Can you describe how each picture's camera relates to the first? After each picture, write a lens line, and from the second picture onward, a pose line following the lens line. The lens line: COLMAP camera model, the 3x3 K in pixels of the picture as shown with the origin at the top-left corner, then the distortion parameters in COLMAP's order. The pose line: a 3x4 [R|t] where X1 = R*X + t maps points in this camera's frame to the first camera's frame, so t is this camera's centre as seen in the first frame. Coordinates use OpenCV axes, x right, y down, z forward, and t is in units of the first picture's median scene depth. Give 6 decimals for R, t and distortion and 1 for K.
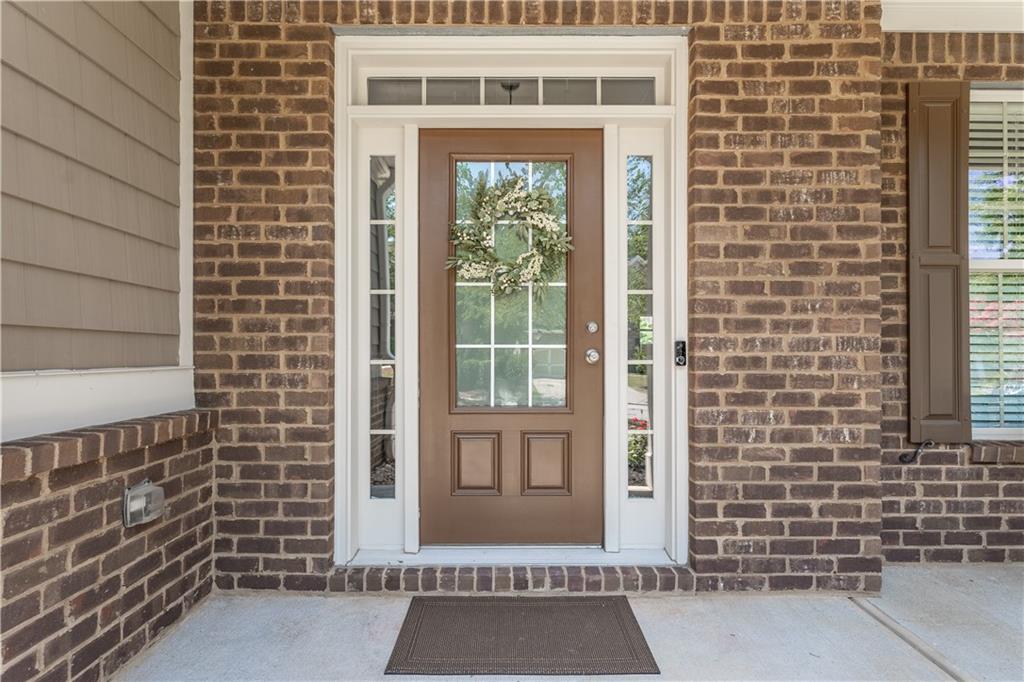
lens RADIAL K [[502.2, 0, 529.9], [0, 502.2, 353.0], [0, 0, 1]] dist [-0.001067, -0.000585]
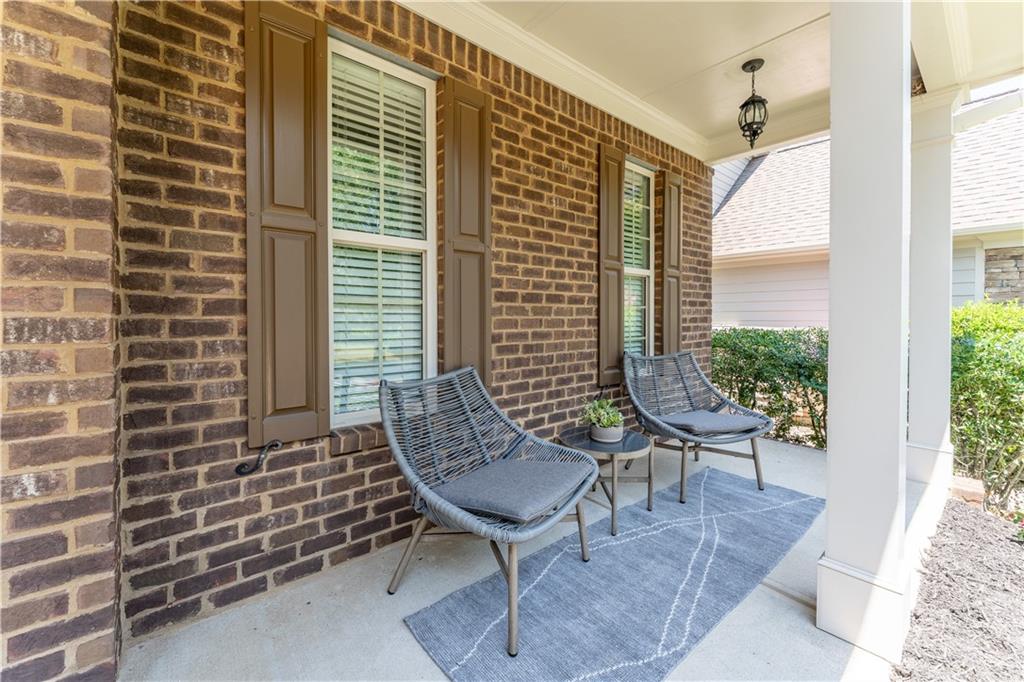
lens RADIAL K [[404.3, 0, 515.7], [0, 404.3, 324.5], [0, 0, 1]] dist [-0.000525, -0.000225]
pose [[0.768731, -0.012795, 0.639445, 0.763473], [0.000572, 0.999813, 0.019318, -0.033498], [-0.639573, -0.014485, 0.768594, 0.271931]]
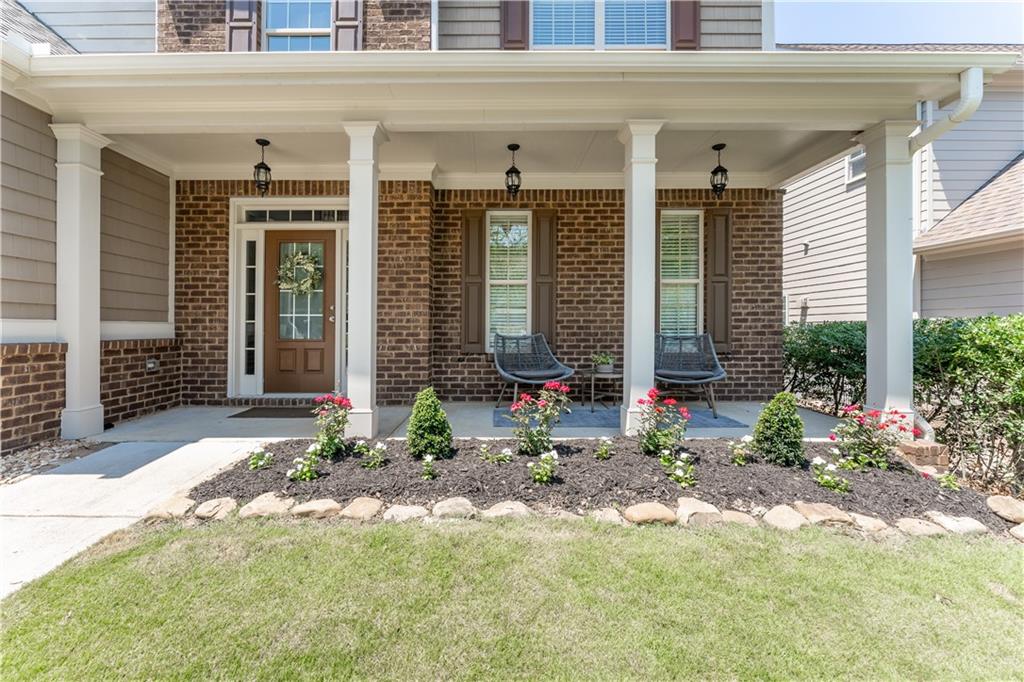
lens RADIAL K [[417.9, 0, 504.5], [0, 417.9, 321.4], [0, 0, 1]] dist [-0.001045, -0.000234]
pose [[0.999968, -0.001965, -0.007789, 1.118907], [0.001865, 0.999916, -0.012861, 0.052152], [0.007814, 0.012846, 0.999887, -1.229352]]
